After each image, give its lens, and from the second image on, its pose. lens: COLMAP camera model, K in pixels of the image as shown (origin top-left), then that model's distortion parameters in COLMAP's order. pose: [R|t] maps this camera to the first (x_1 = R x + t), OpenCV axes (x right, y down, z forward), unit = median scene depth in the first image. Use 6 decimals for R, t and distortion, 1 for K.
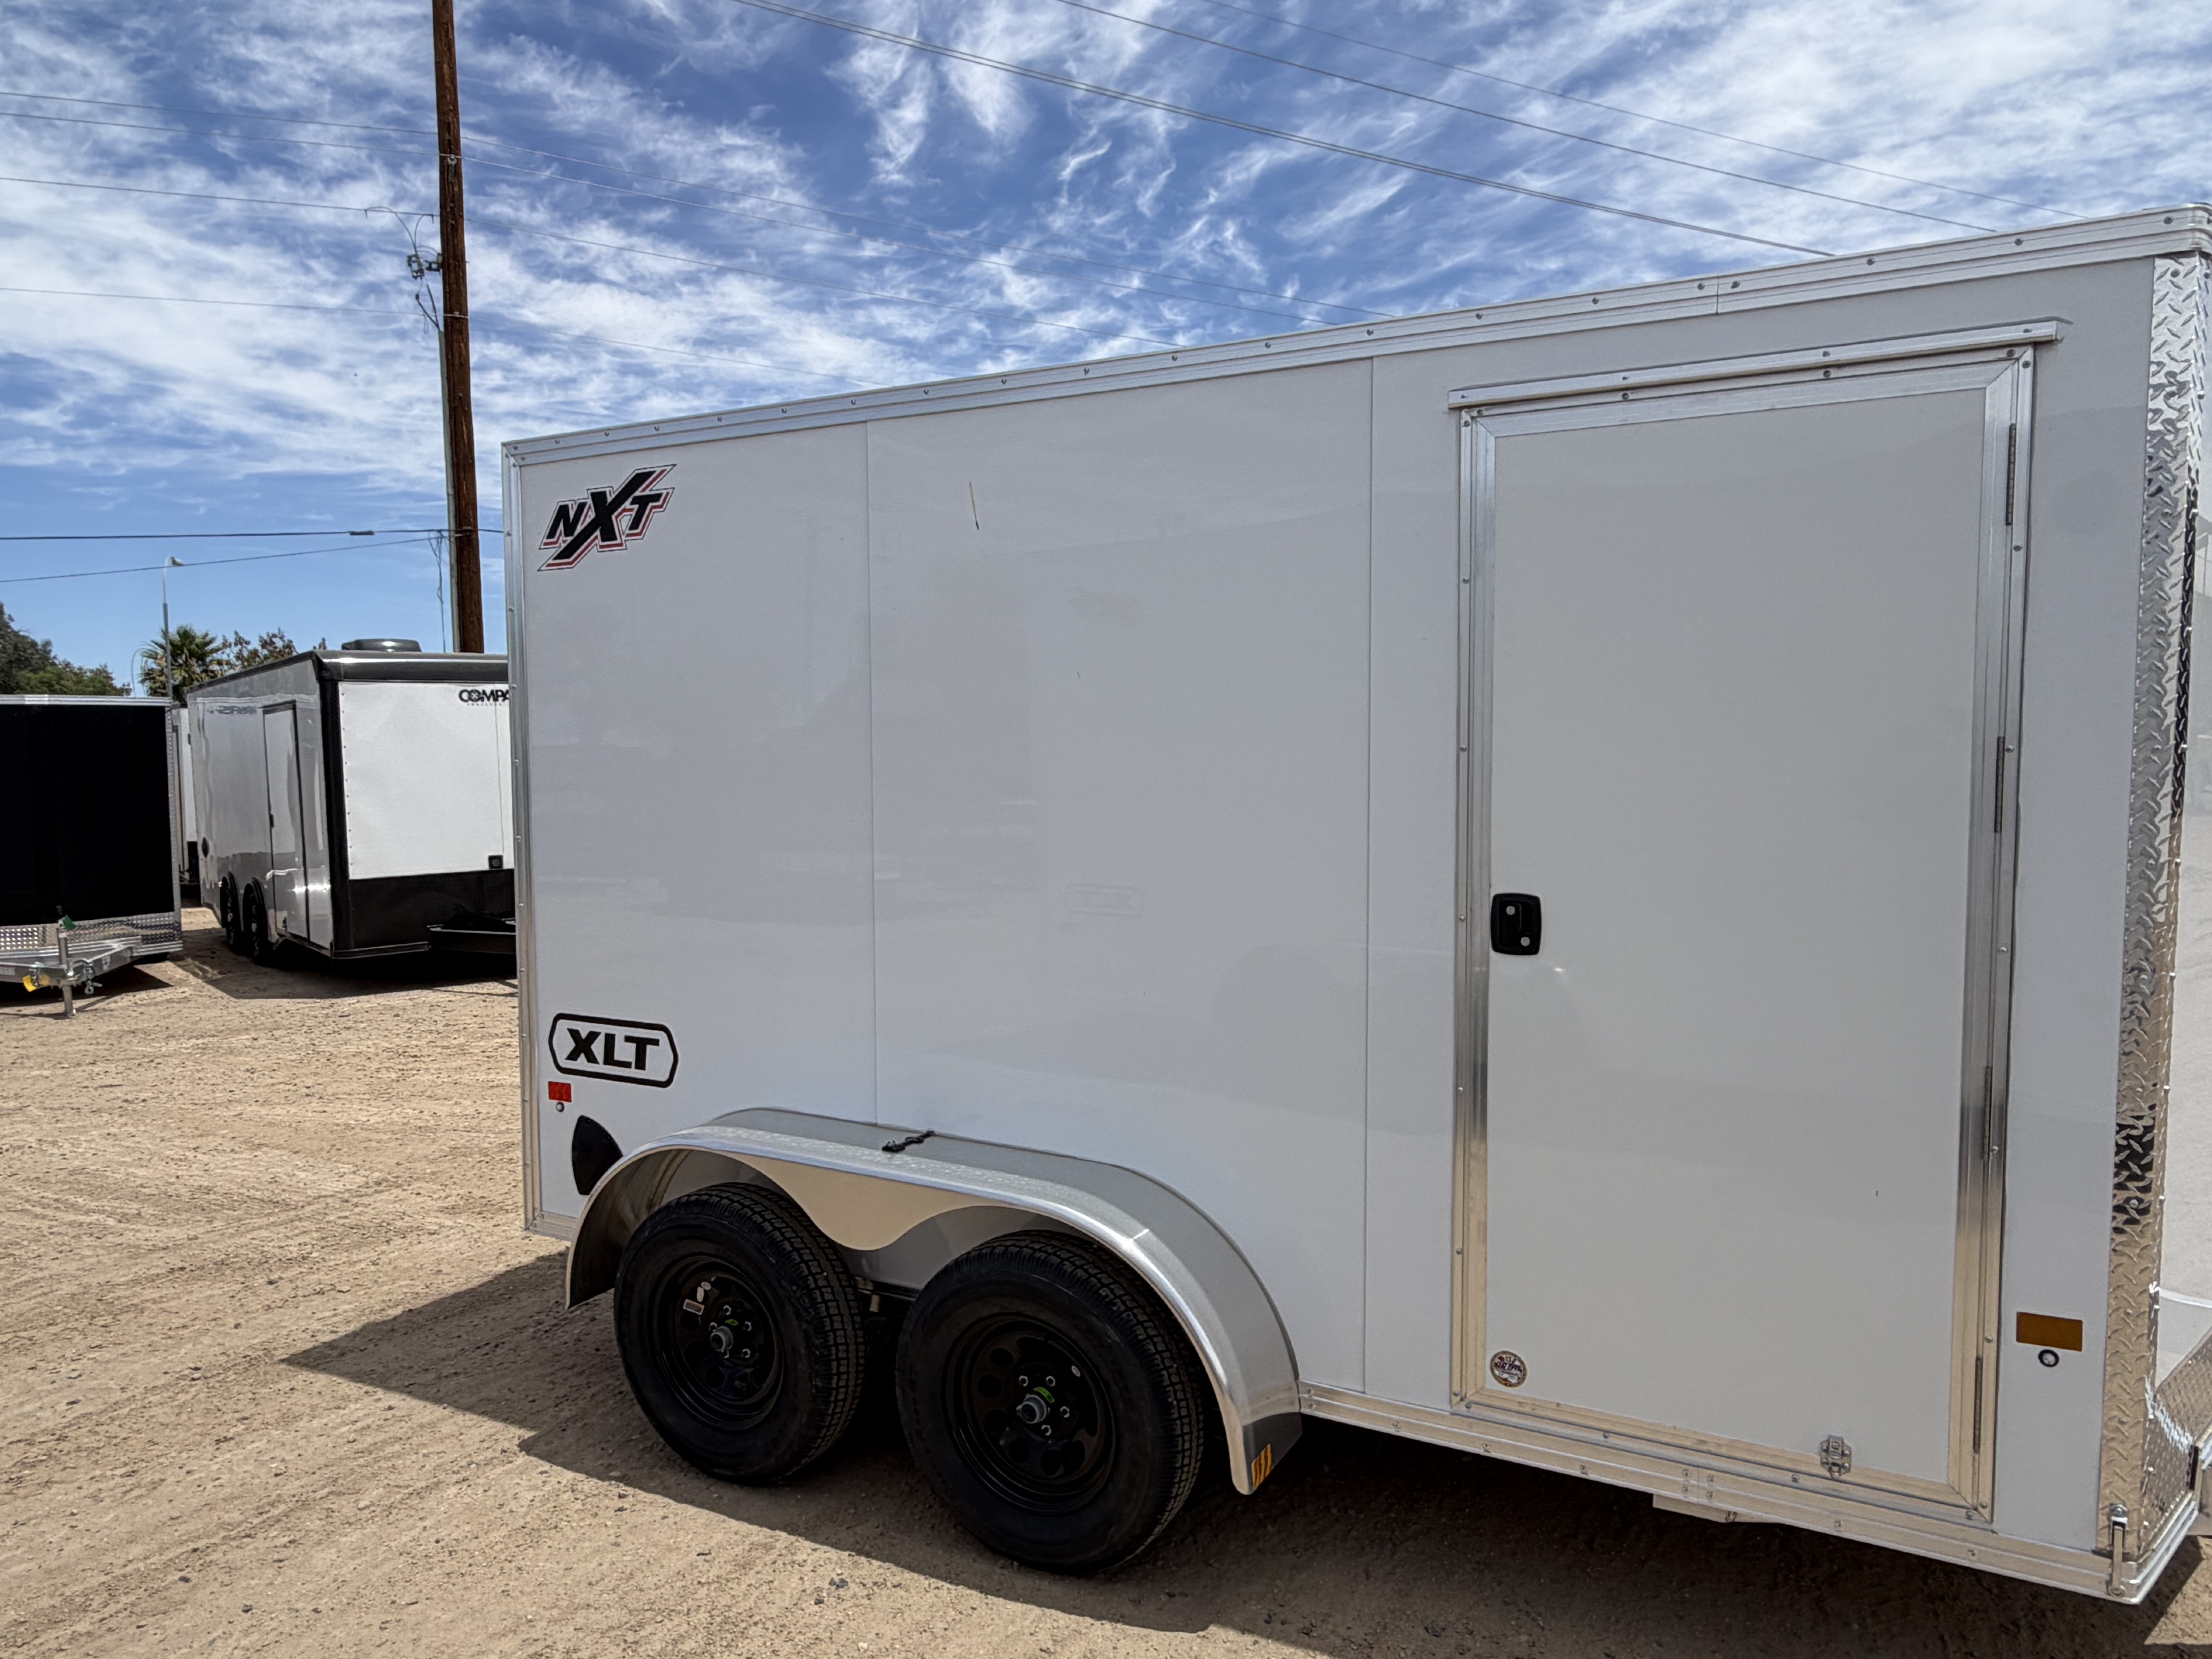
lens RADIAL K [[1446.7, 0, 1107.4], [0, 1446.7, 843.3], [0, 0, 1]] dist [-0.017947, 0.000233]
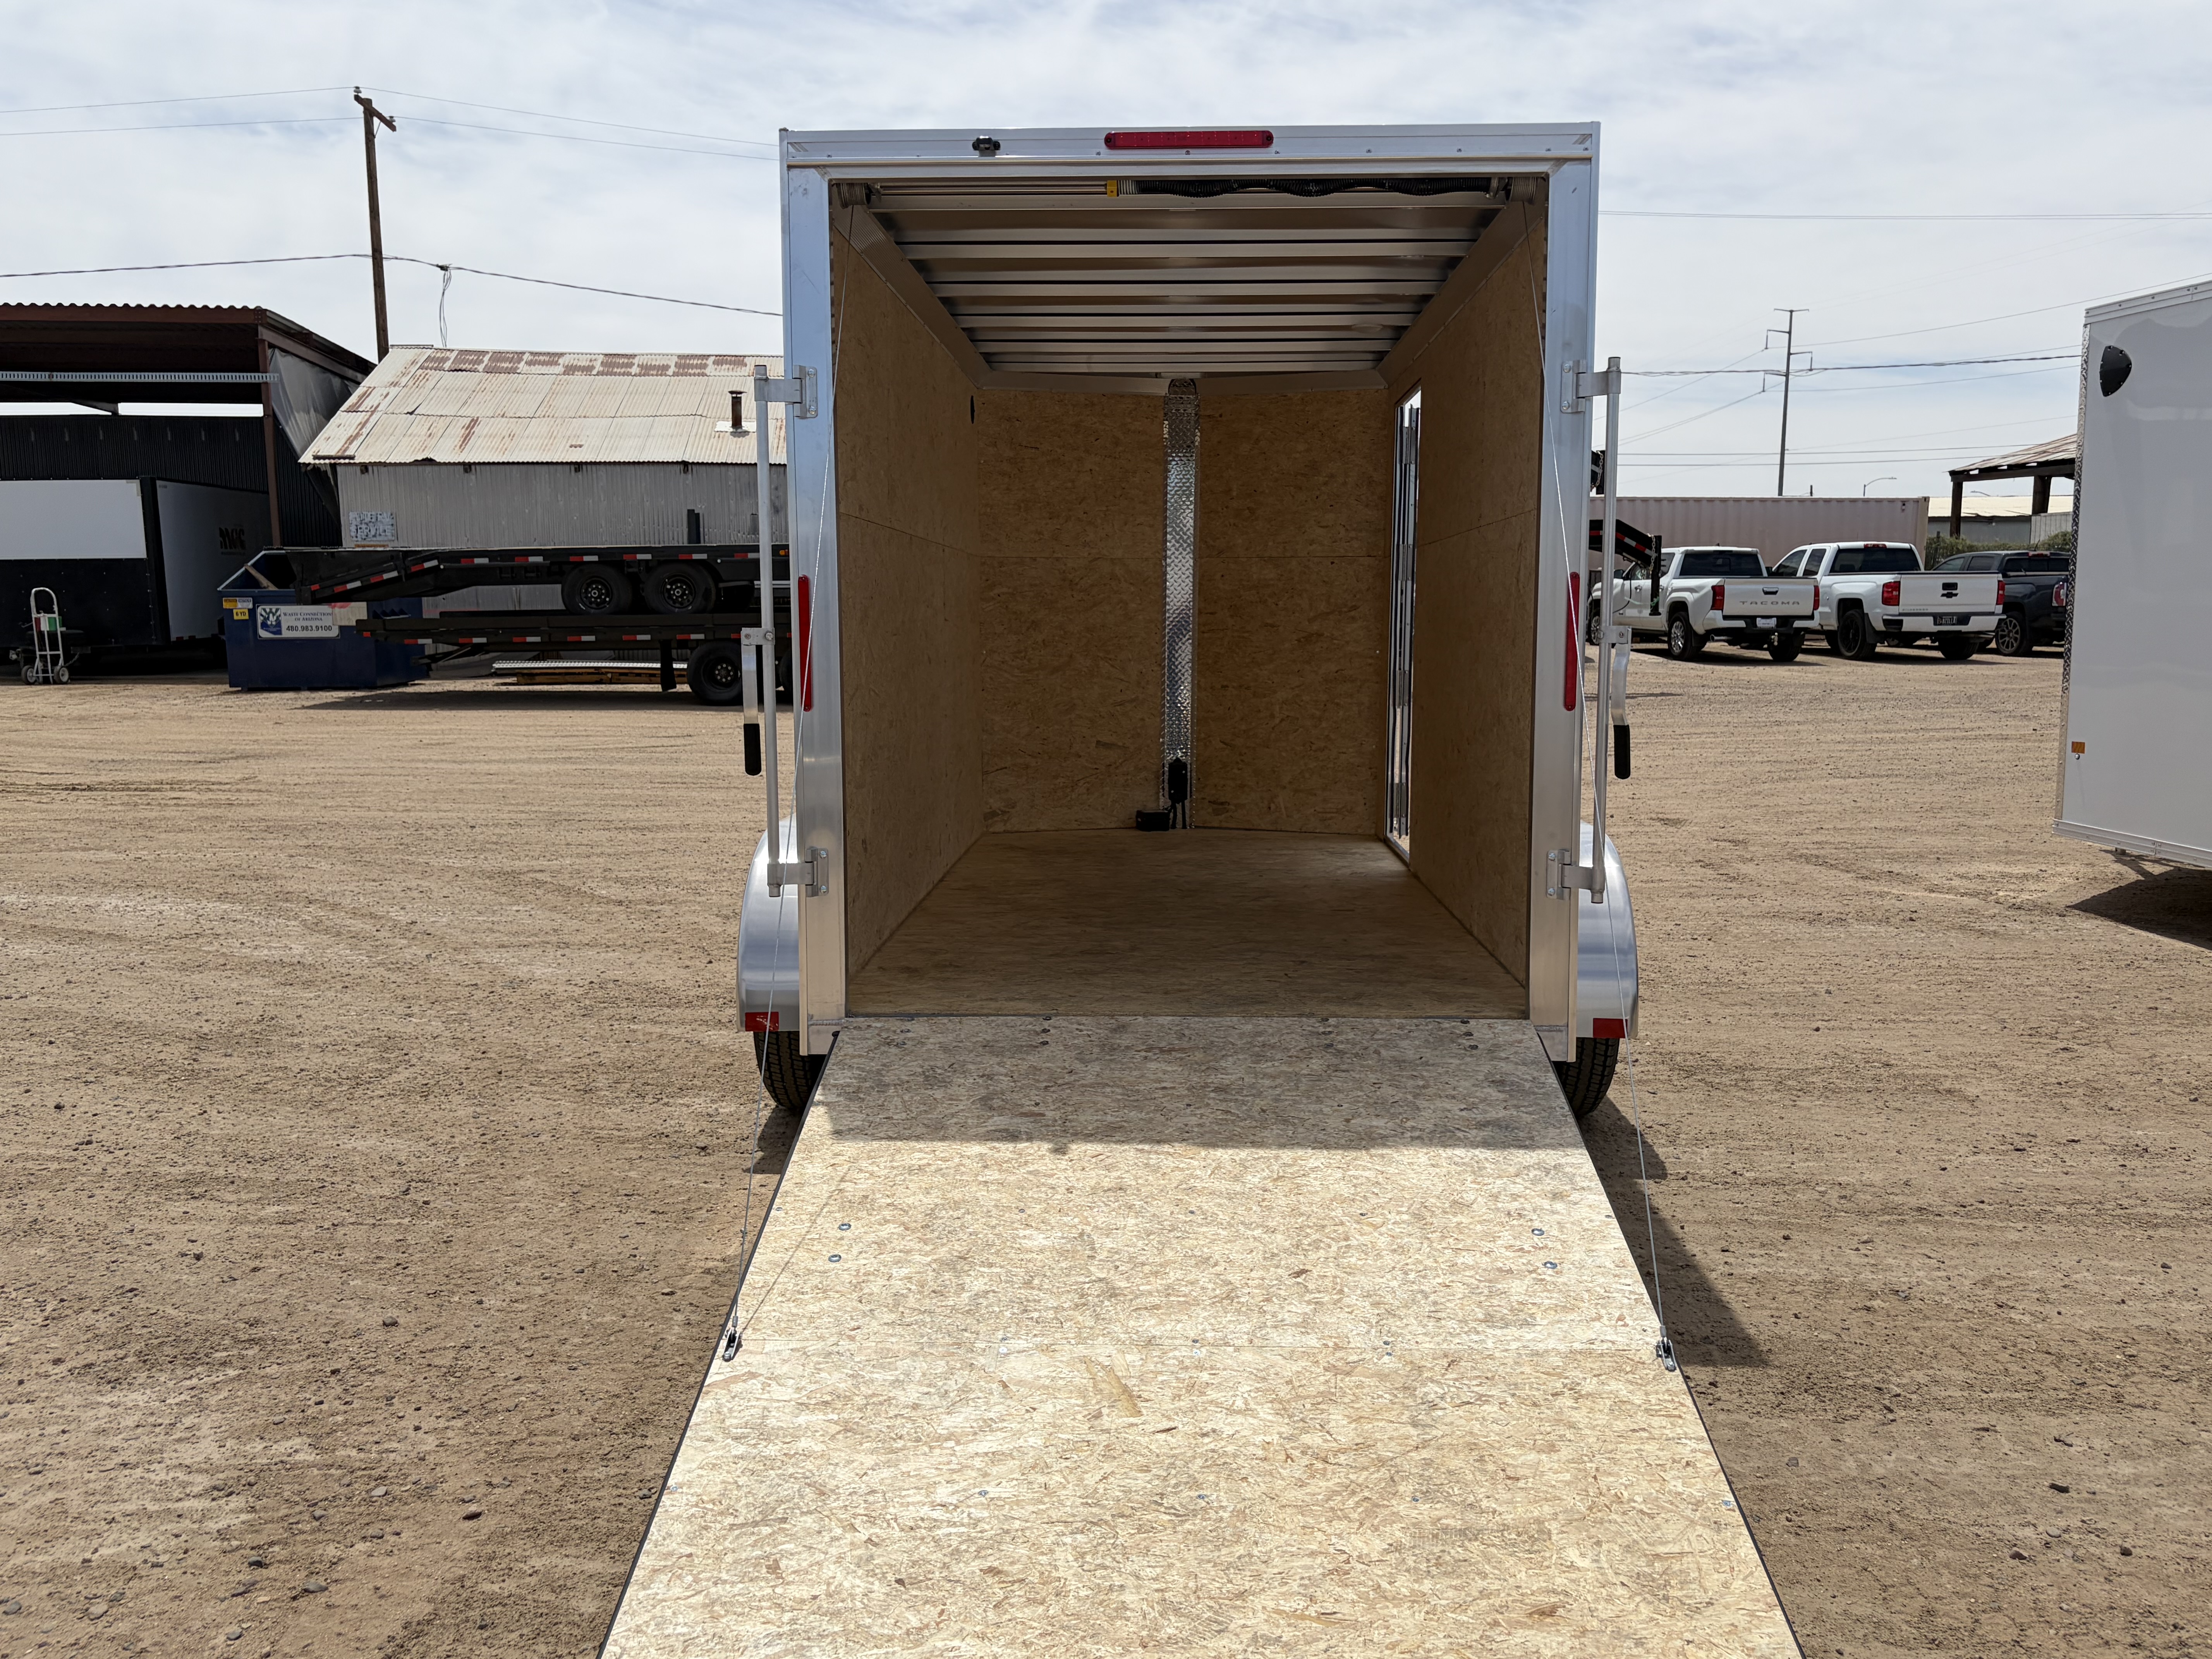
lens RADIAL K [[1739.6, 0, 1124.1], [0, 1739.6, 867.2], [0, 0, 1]] dist [0.061610, -0.001706]
pose [[-0.437442, -0.126807, 0.890261, -1.398578], [0.055171, 0.984358, 0.167319, -0.047203], [-0.897553, 0.122309, -0.423603, 1.936503]]
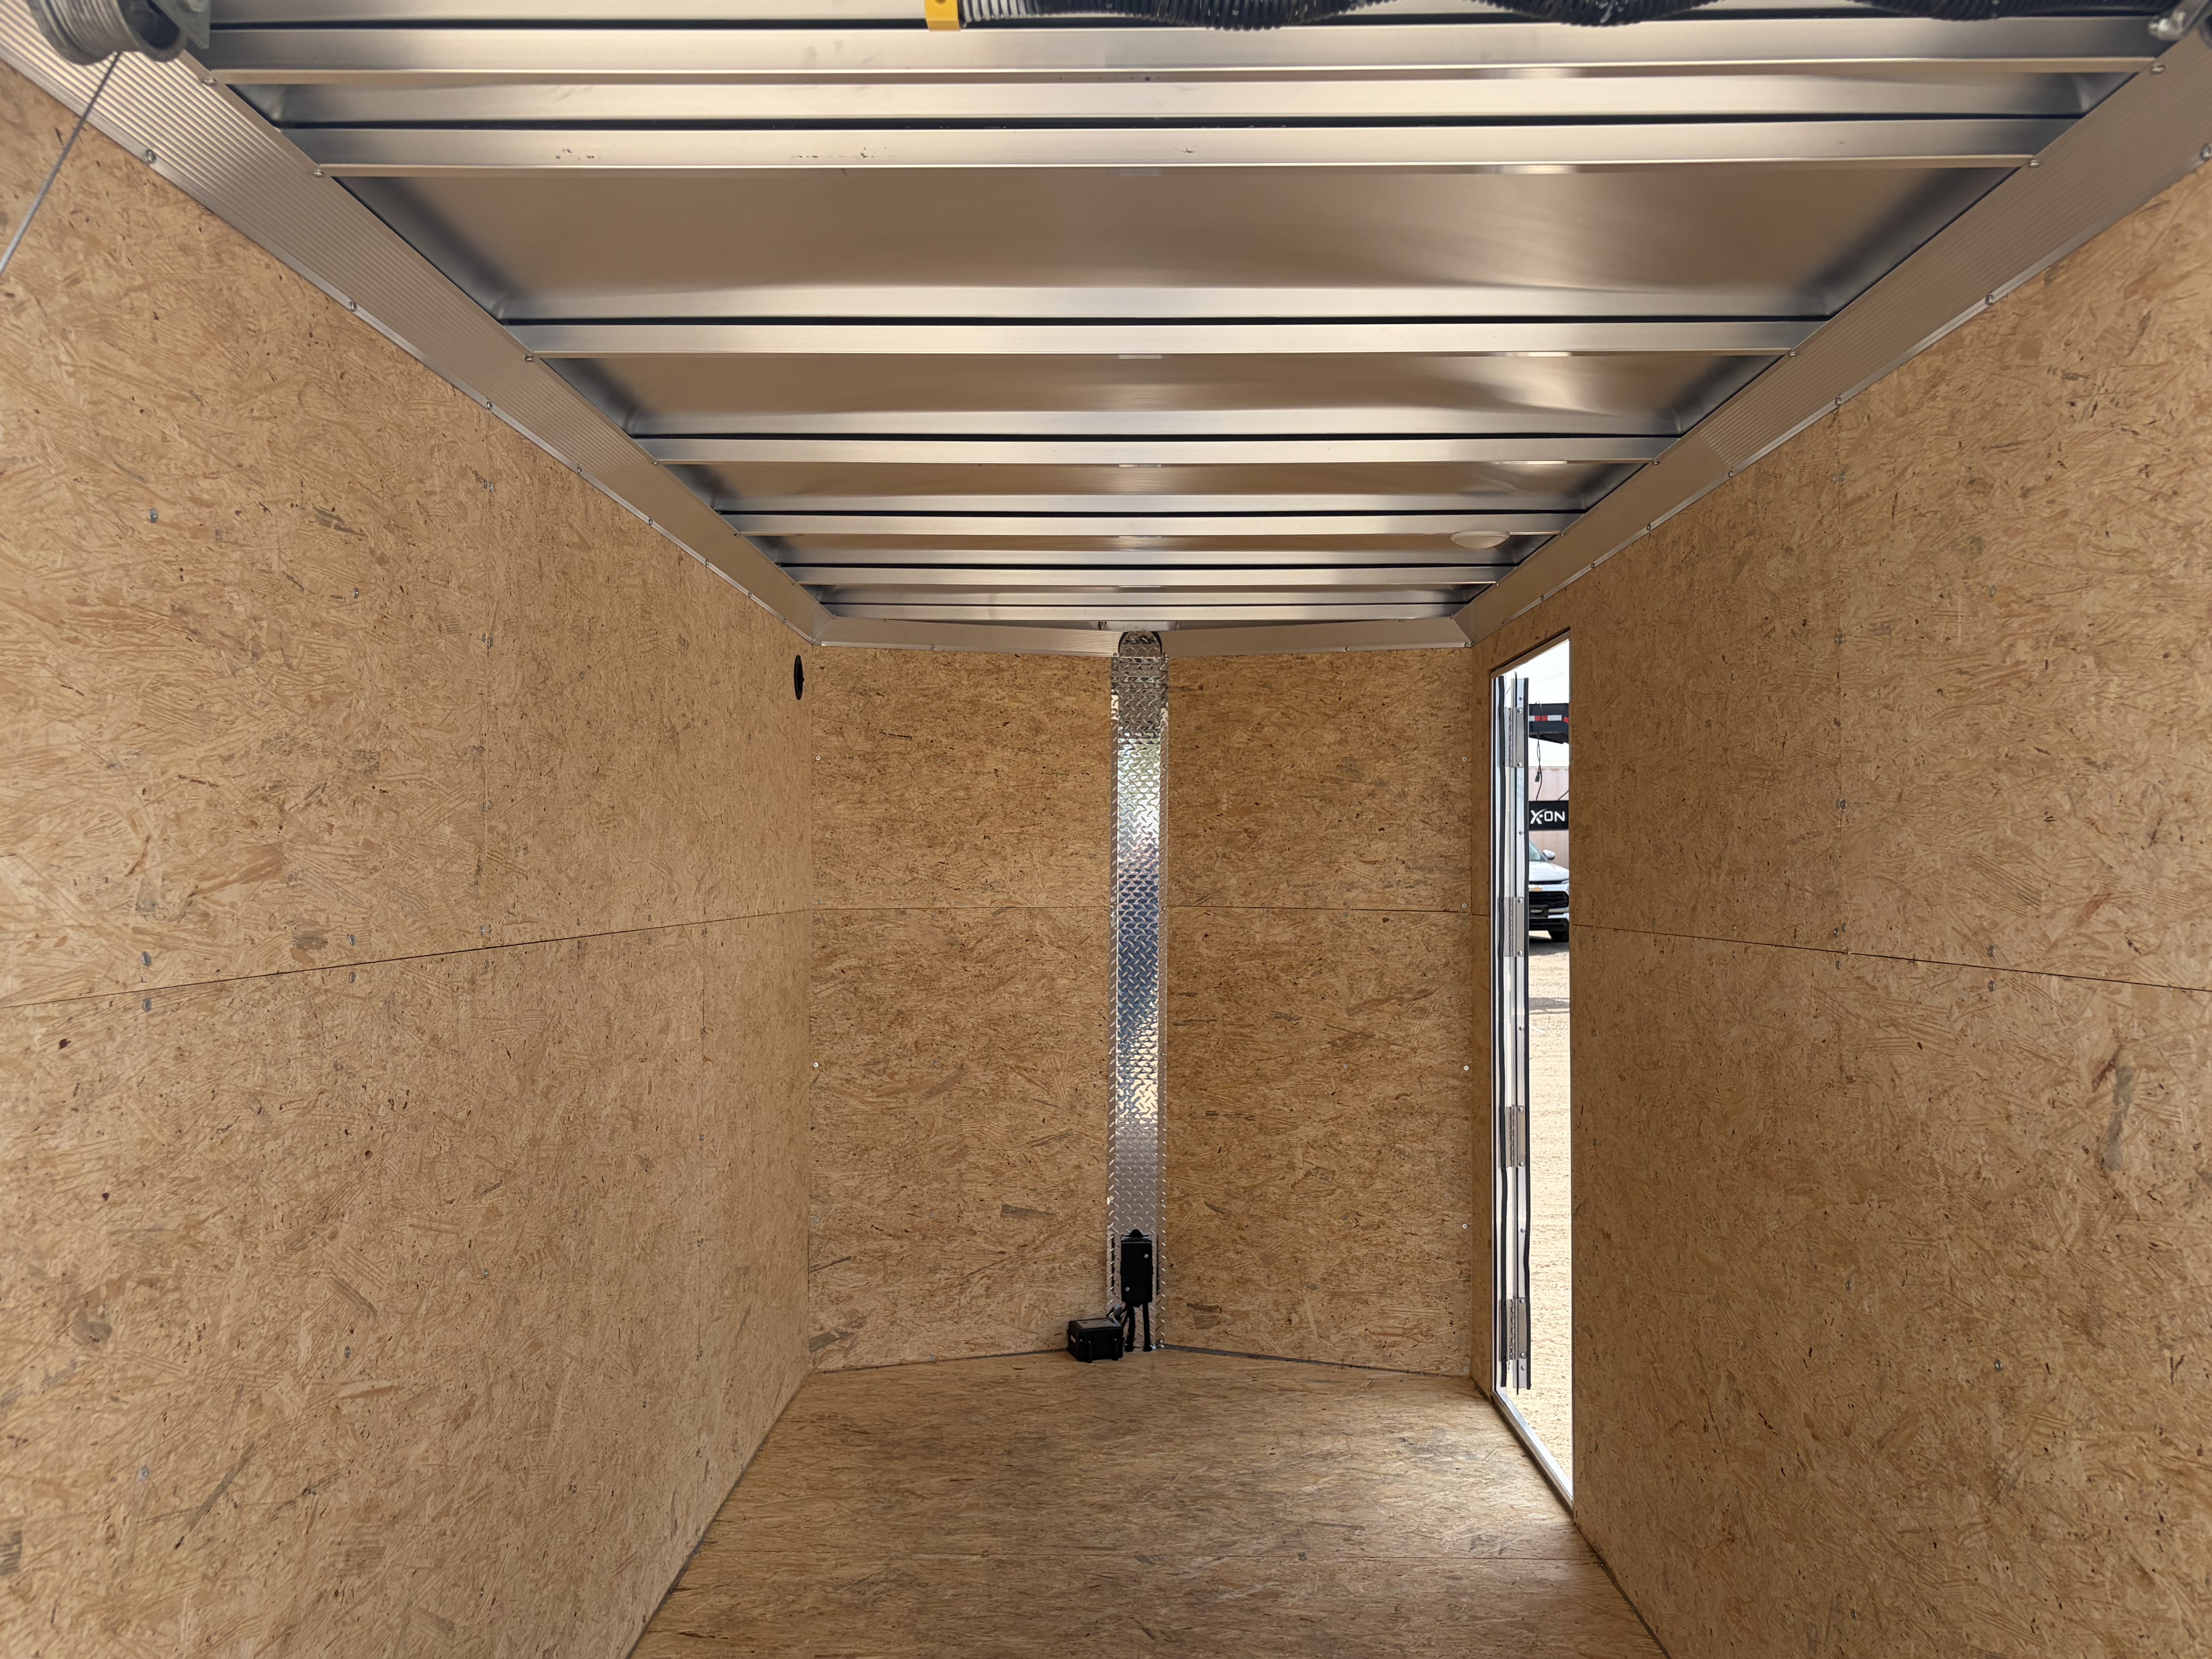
lens RADIAL K [[1739.6, 0, 1124.1], [0, 1739.6, 867.2], [0, 0, 1]] dist [0.061610, -0.001706]
pose [[-0.462899, 0.001411, 0.886410, -0.602219], [0.054432, 0.998157, 0.026837, -0.132155], [-0.884738, 0.060671, -0.462122, 1.519581]]
